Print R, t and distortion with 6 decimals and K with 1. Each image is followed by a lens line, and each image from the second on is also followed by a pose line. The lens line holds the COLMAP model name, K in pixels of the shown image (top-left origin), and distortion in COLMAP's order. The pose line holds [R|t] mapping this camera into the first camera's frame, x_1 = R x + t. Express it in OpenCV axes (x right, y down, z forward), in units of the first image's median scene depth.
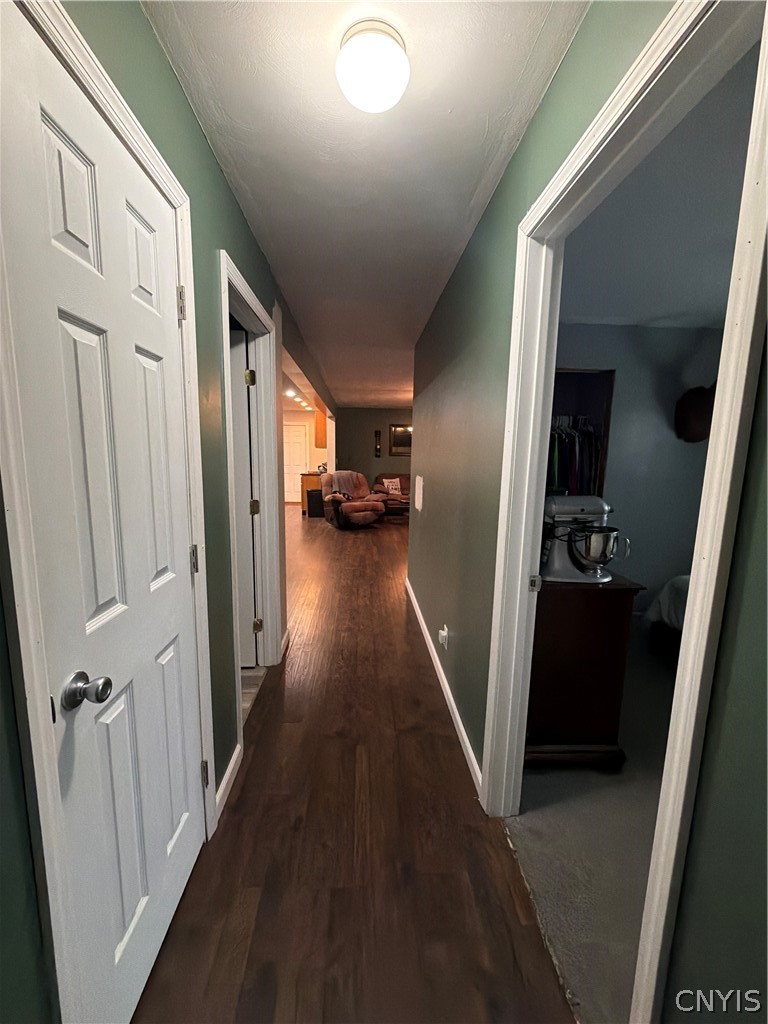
lens RADIAL K [[406.3, 0, 384.0], [0, 406.3, 512.0], [0, 0, 1]] dist [0.000503, -0.000209]
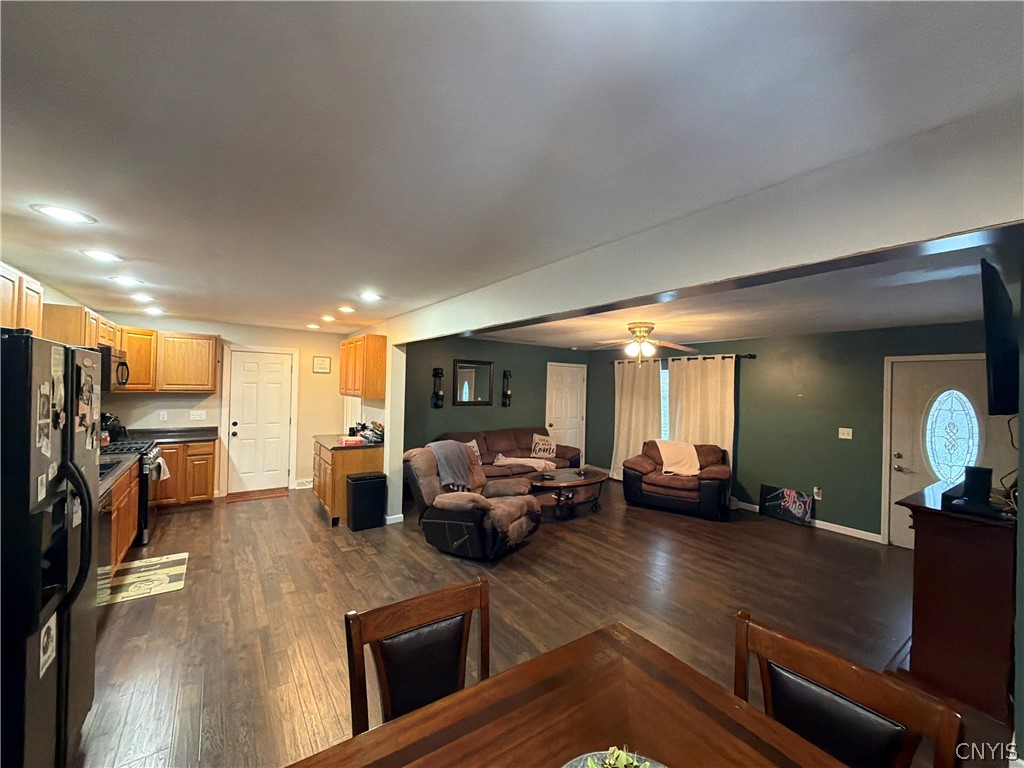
lens RADIAL K [[406.3, 0, 512.0], [0, 406.3, 384.0], [0, 0, 1]] dist [0.000503, -0.000209]
pose [[0.845216, 0.005643, 0.534396, -0.346895], [0.067627, 0.990777, -0.117423, -0.116778], [-0.530129, 0.135388, 0.837038, 0.505705]]
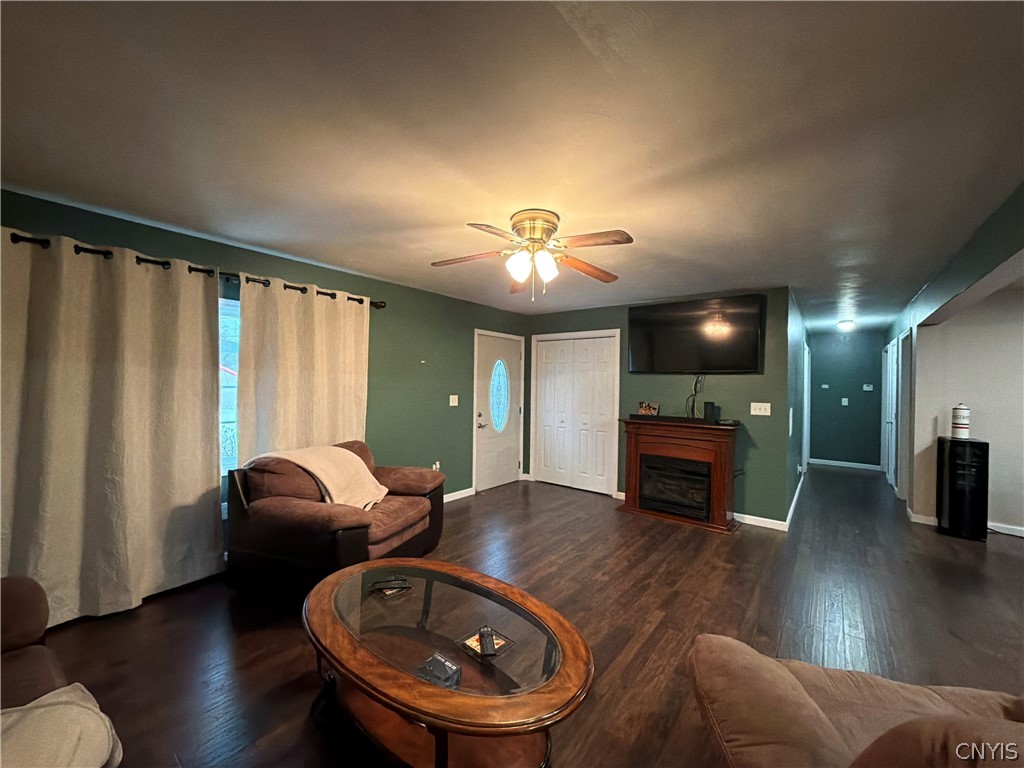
lens RADIAL K [[406.3, 0, 512.0], [0, 406.3, 384.0], [0, 0, 1]] dist [0.000503, -0.000209]
pose [[-0.743251, -0.033514, 0.668173, -0.047798], [0.064291, 0.990544, 0.121198, -0.179298], [-0.665917, 0.133037, -0.734068, 1.203199]]
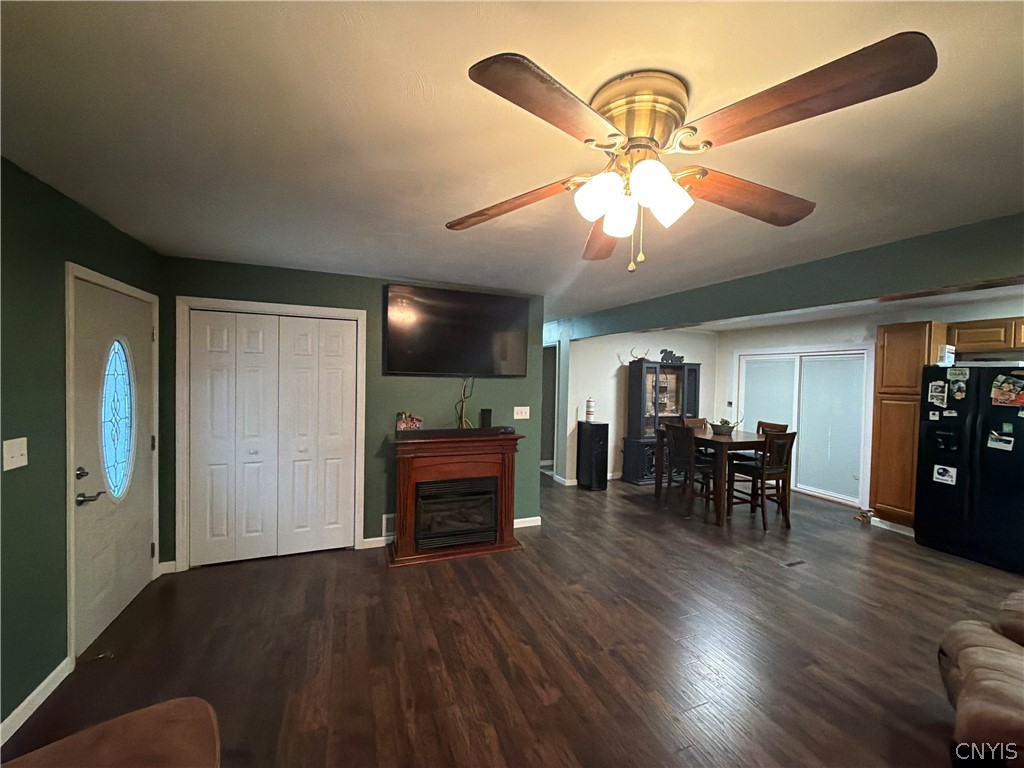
lens RADIAL K [[406.3, 0, 512.0], [0, 406.3, 384.0], [0, 0, 1]] dist [0.000503, -0.000209]
pose [[-0.948026, -0.036075, -0.316141, 0.268049], [-0.088085, 0.984477, 0.151806, -0.179656], [0.305758, 0.171764, -0.936488, 1.086333]]
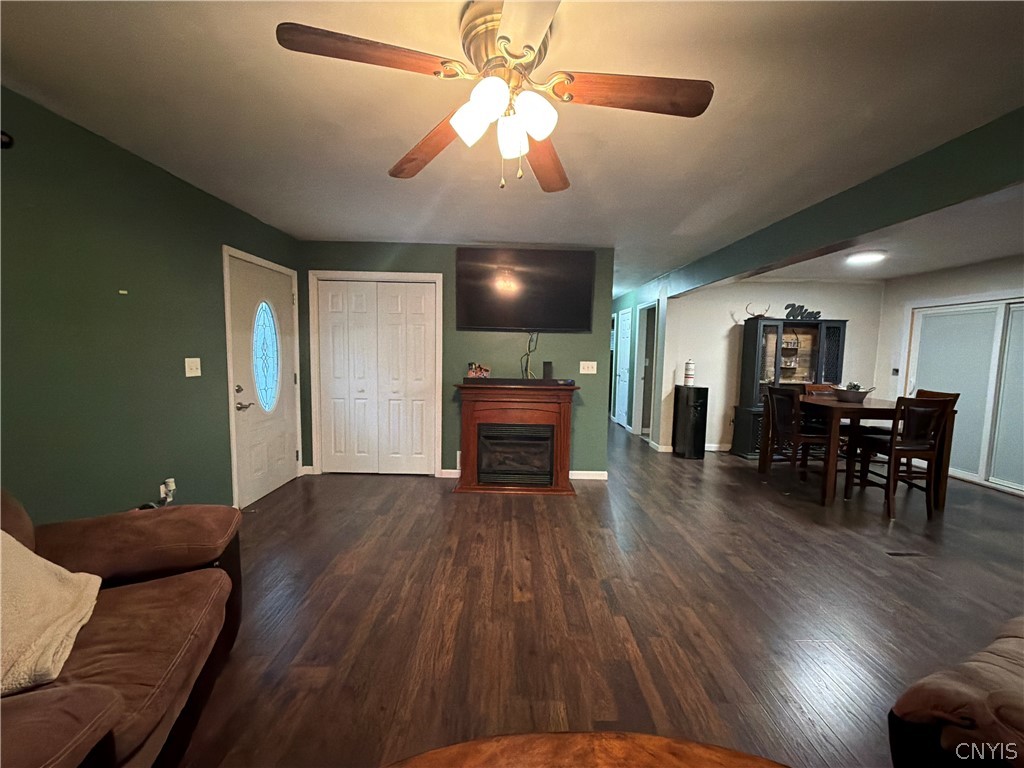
lens RADIAL K [[406.3, 0, 512.0], [0, 406.3, 384.0], [0, 0, 1]] dist [0.000503, -0.000209]
pose [[-0.997559, -0.046670, 0.051938, 0.149449], [-0.033672, 0.973146, 0.227714, -0.159251], [-0.061171, 0.225409, -0.972342, 1.136137]]
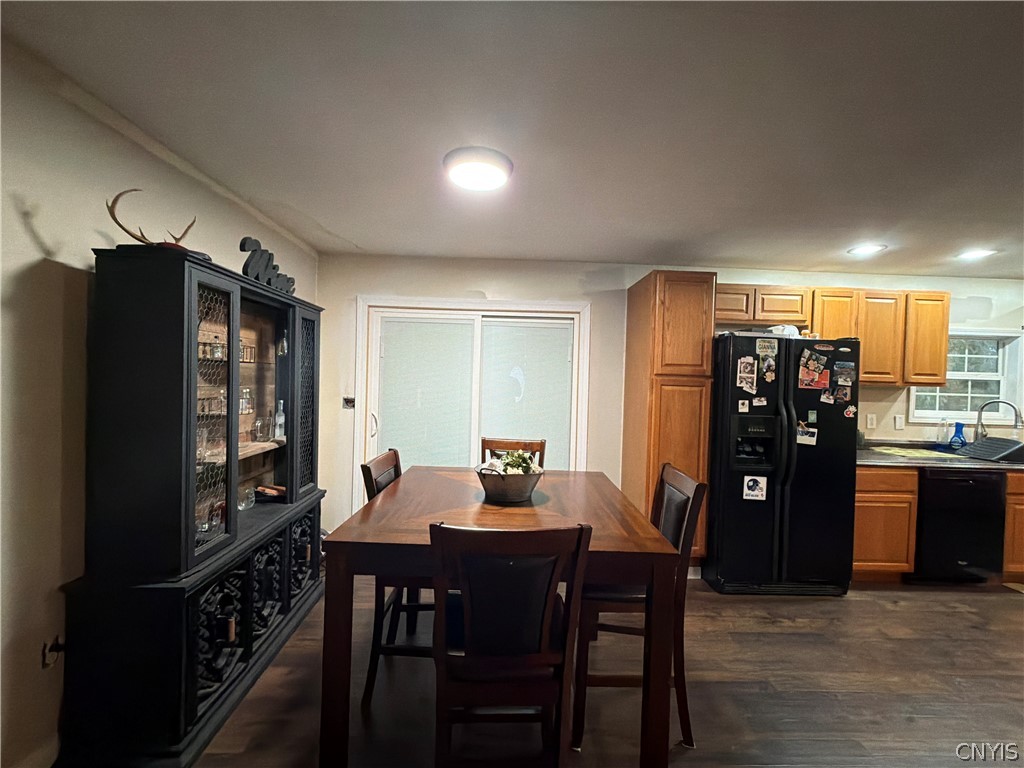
lens RADIAL K [[406.3, 0, 512.0], [0, 406.3, 384.0], [0, 0, 1]] dist [0.000503, -0.000209]
pose [[-0.032360, -0.008831, -0.999437, -0.047189], [-0.175303, 0.984510, -0.003023, -0.088703], [0.983983, 0.175107, -0.033407, 0.566158]]
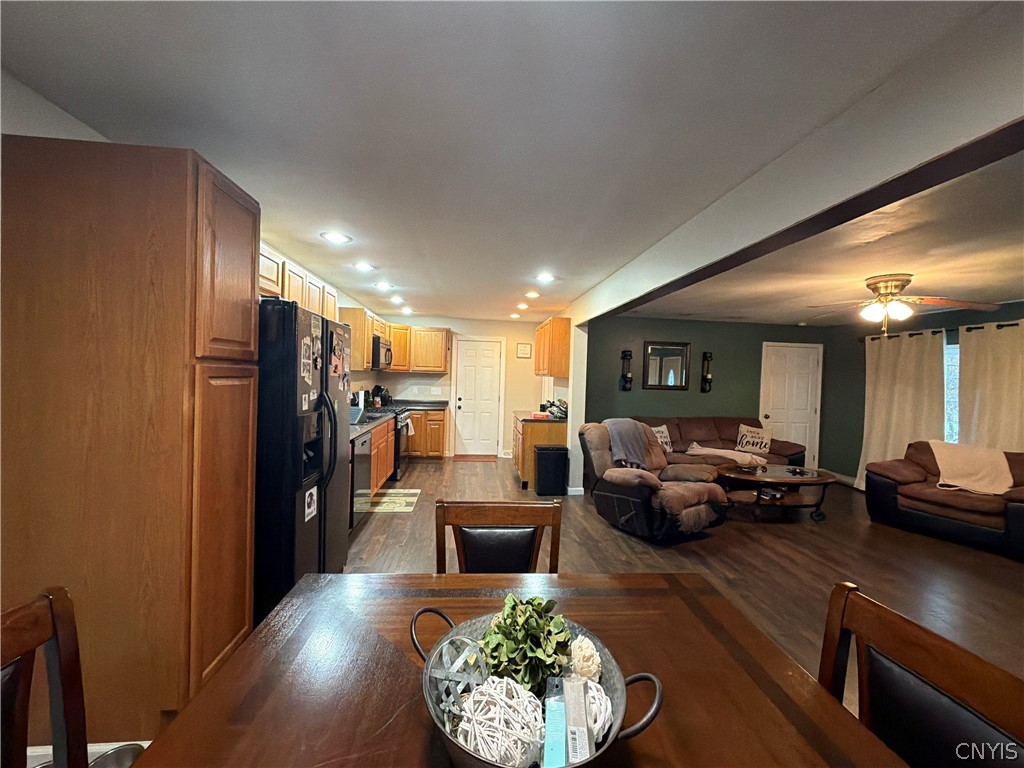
lens RADIAL K [[406.3, 0, 512.0], [0, 406.3, 384.0], [0, 0, 1]] dist [0.000503, -0.000209]
pose [[0.999094, 0.011804, 0.040885, -0.293630], [-0.006699, 0.992405, -0.122831, -0.085901], [-0.042024, 0.122446, 0.991585, 0.480696]]
